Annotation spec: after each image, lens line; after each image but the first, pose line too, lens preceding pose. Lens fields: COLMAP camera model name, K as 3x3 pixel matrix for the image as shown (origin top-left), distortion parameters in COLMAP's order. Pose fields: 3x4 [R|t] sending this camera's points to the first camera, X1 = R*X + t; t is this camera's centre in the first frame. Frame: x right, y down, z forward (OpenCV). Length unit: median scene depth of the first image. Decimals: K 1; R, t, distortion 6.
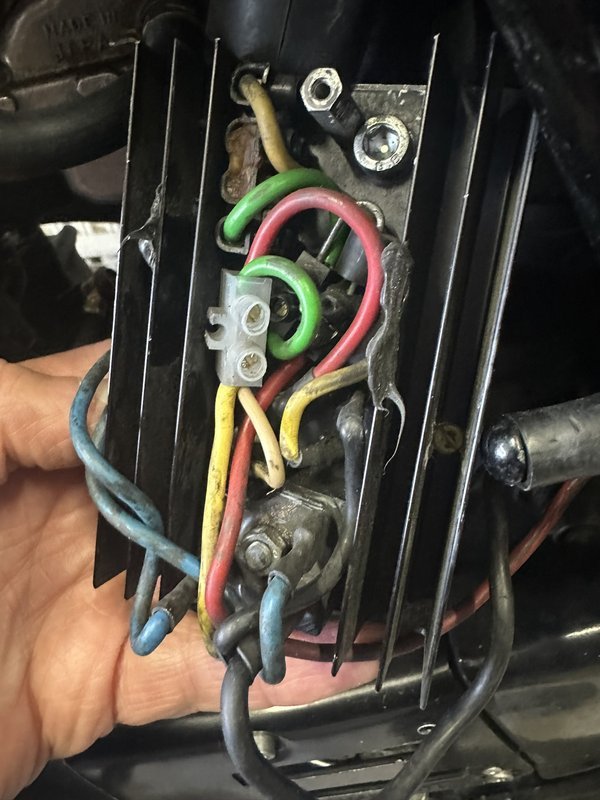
lens RADIAL K [[554.1, 0, 249.4], [0, 554.1, 386.6], [0, 0, 1]] dist [0.023185, -0.038261]
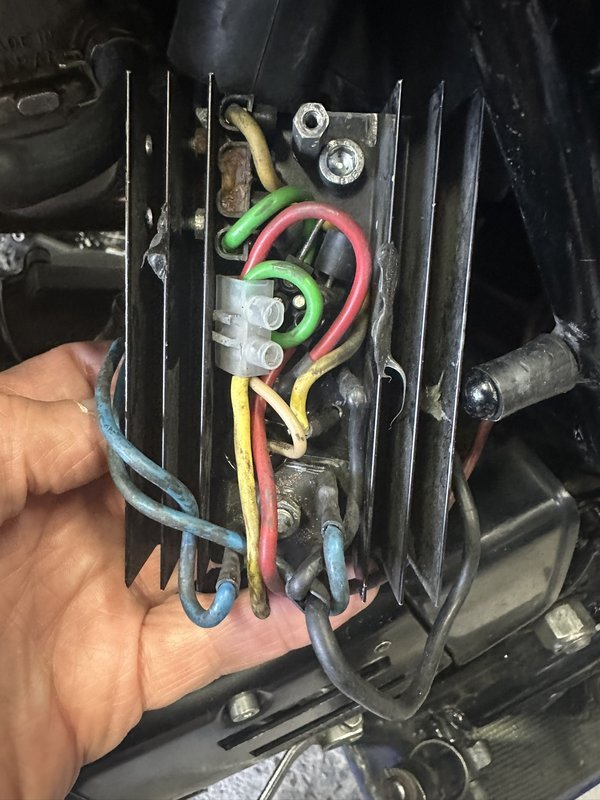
lens RADIAL K [[550.5, 0, 251.4], [0, 550.5, 392.2], [0, 0, 1]] dist [-0.012308, 0.007265]
pose [[0.946452, -0.142235, 0.289824, -0.365969], [0.136976, 0.989827, 0.038462, -0.012785], [-0.292346, 0.003296, 0.956307, -0.085722]]
